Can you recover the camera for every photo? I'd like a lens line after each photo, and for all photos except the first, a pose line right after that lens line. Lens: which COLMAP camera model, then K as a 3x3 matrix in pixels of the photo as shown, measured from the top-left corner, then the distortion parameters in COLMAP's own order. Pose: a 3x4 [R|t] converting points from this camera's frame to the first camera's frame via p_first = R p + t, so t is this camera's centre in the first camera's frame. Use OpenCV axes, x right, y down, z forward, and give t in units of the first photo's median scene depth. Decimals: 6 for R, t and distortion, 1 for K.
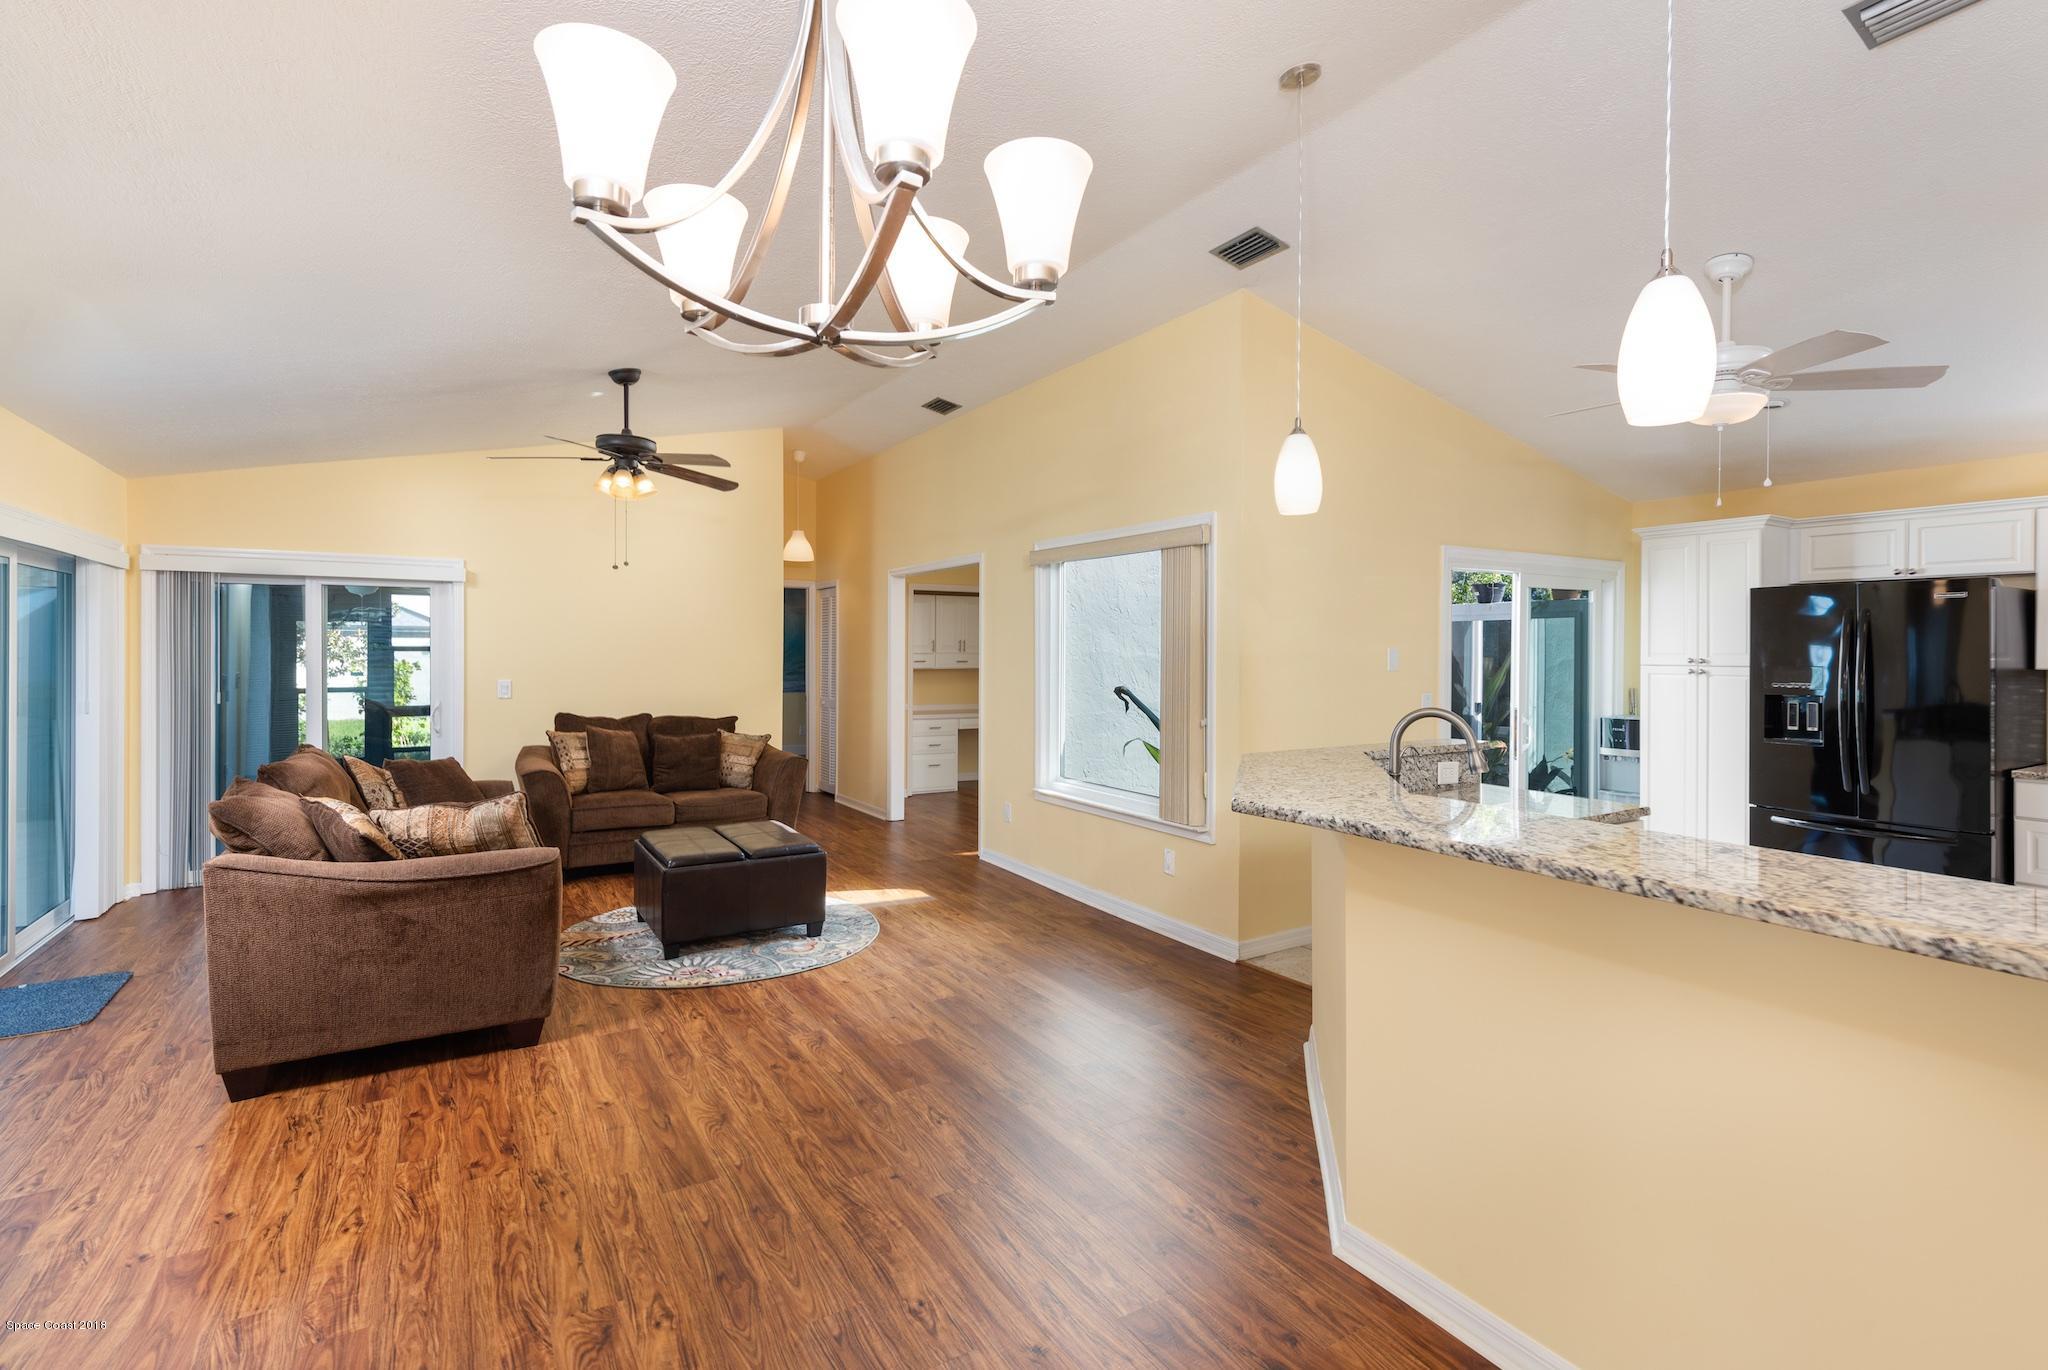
lens RADIAL K [[961.6, 0, 1032.9], [0, 961.6, 669.9], [0, 0, 1]] dist [-0.000274, -0.000005]
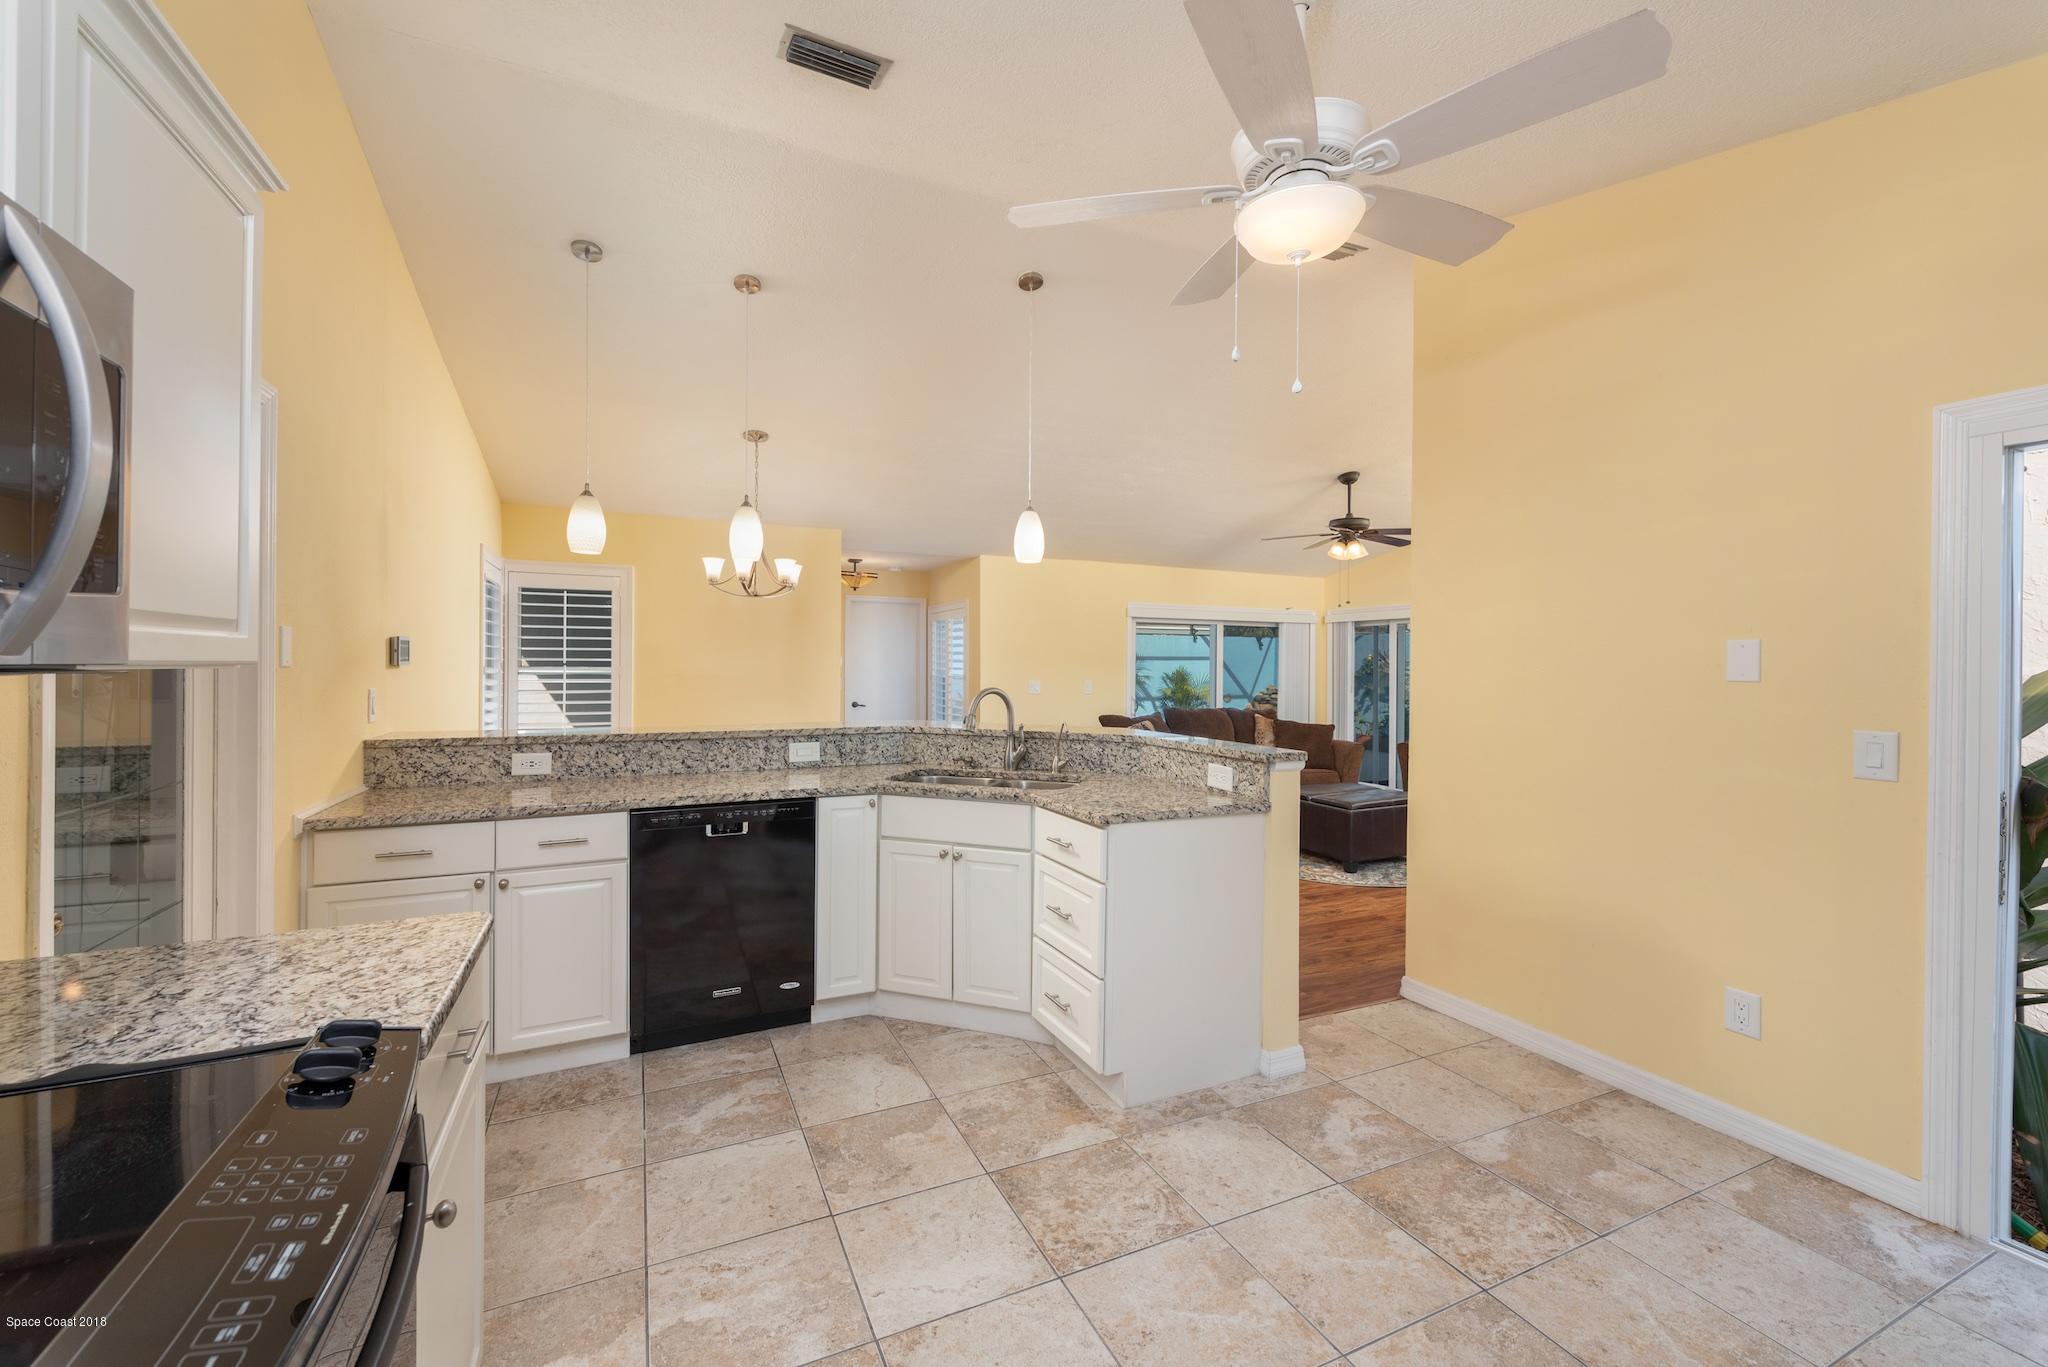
lens RADIAL K [[813.3, 0, 1019.1], [0, 813.3, 671.1], [0, 0, 1]] dist [0.010517, -0.000285]
pose [[-0.120182, 0.002080, -0.992750, 1.049017], [-0.018060, 0.999828, 0.004282, 0.000413], [0.992588, 0.018444, -0.120124, 0.749410]]
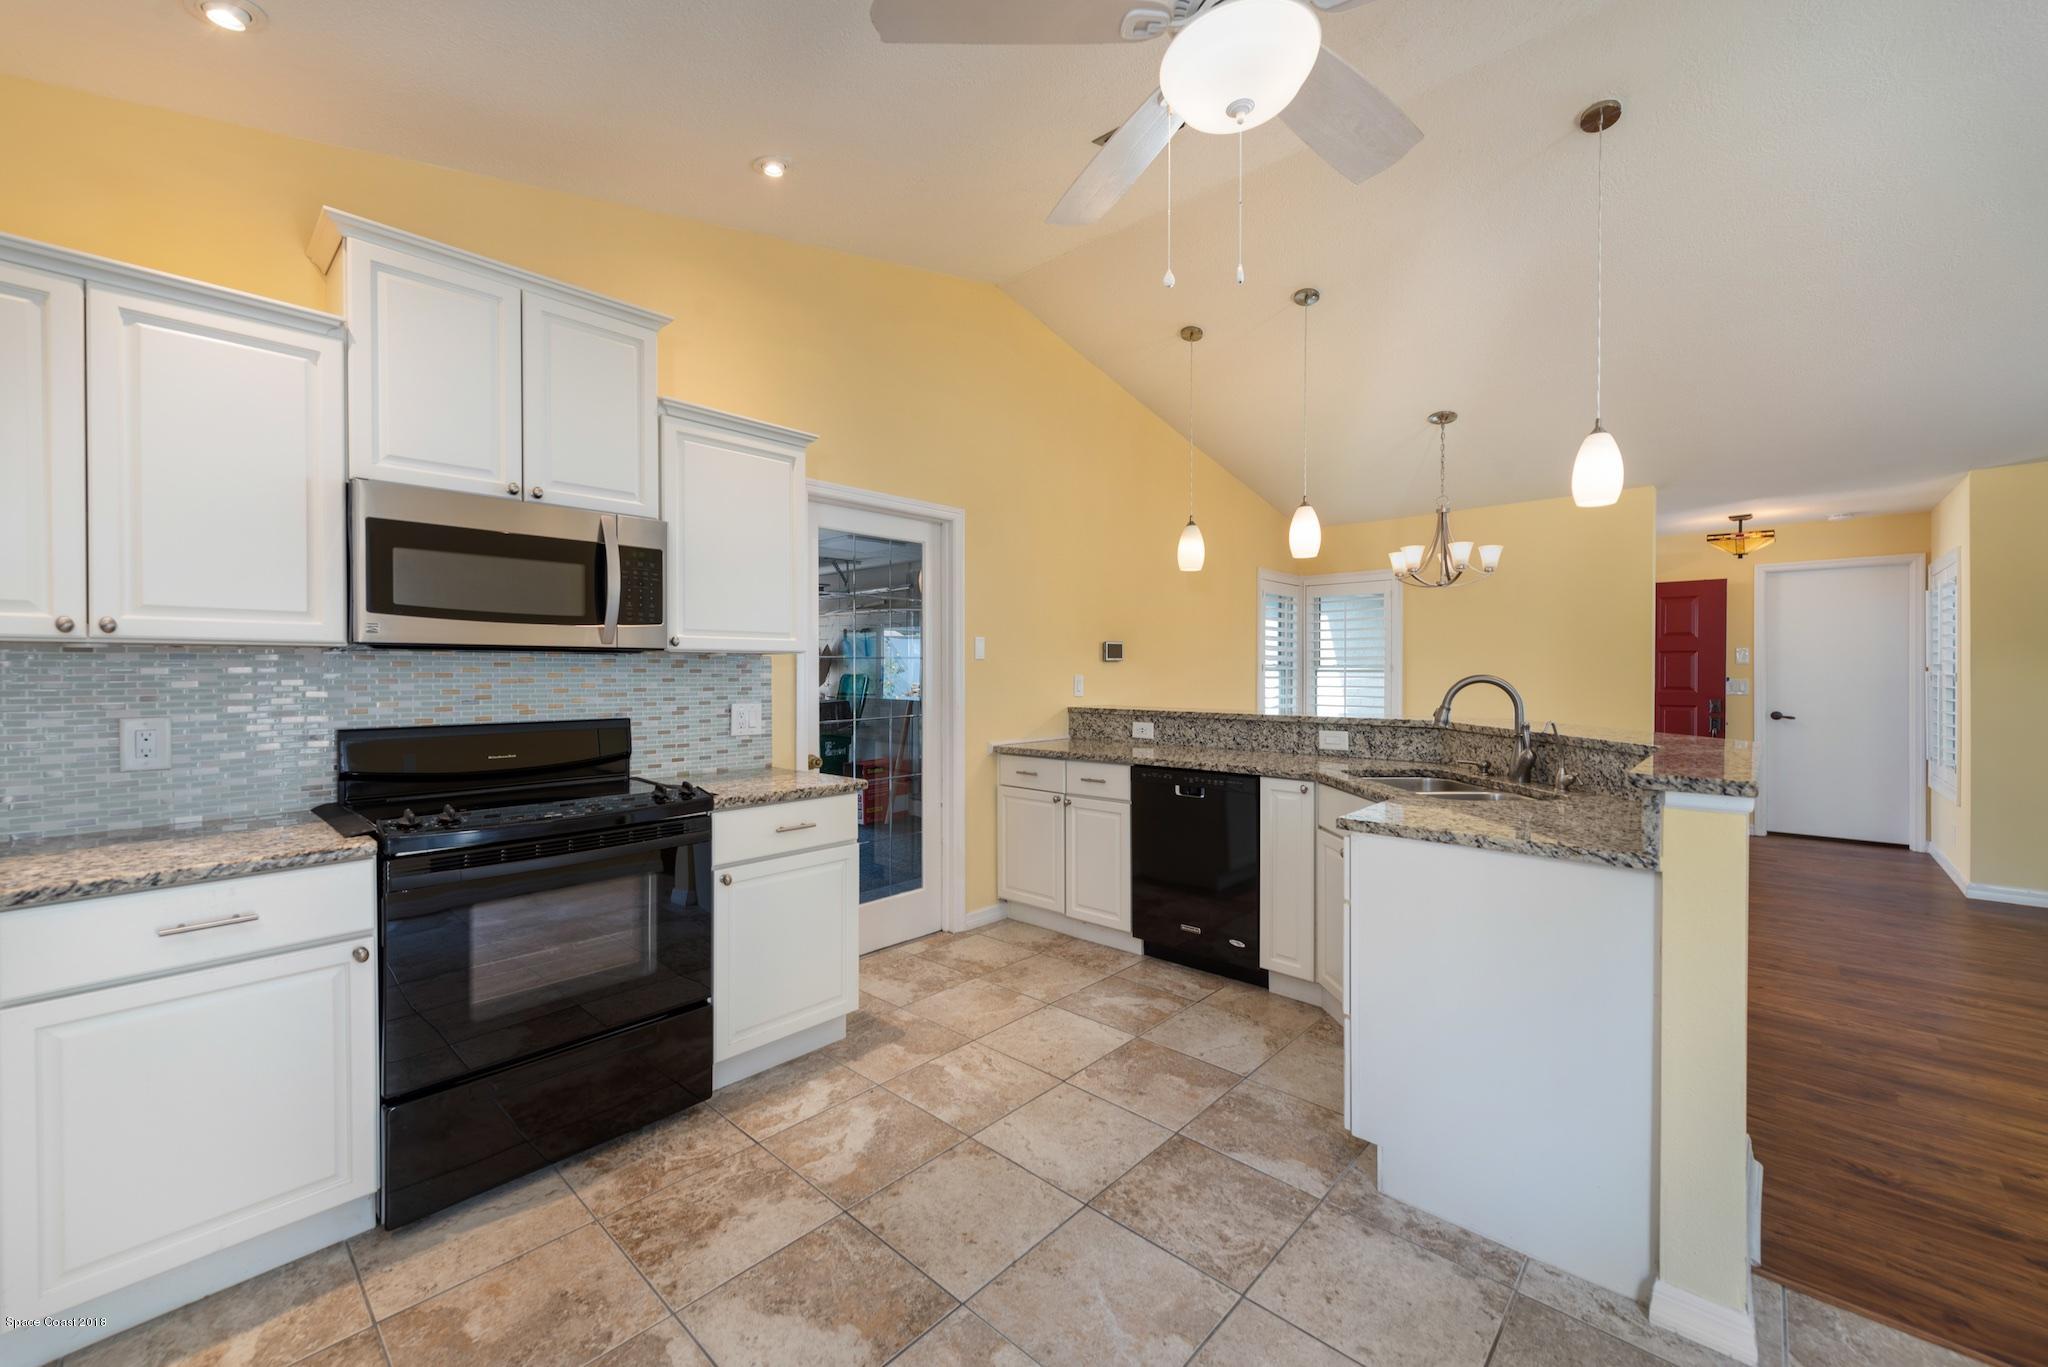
lens RADIAL K [[813.3, 0, 1024.4], [0, 813.3, 678.9], [0, 0, 1]] dist [0.010517, -0.000285]
pose [[-0.964351, -0.000664, -0.264625, 0.776670], [-0.005668, 0.999819, 0.018147, 0.014324], [0.264565, 0.018999, -0.964181, 1.156992]]
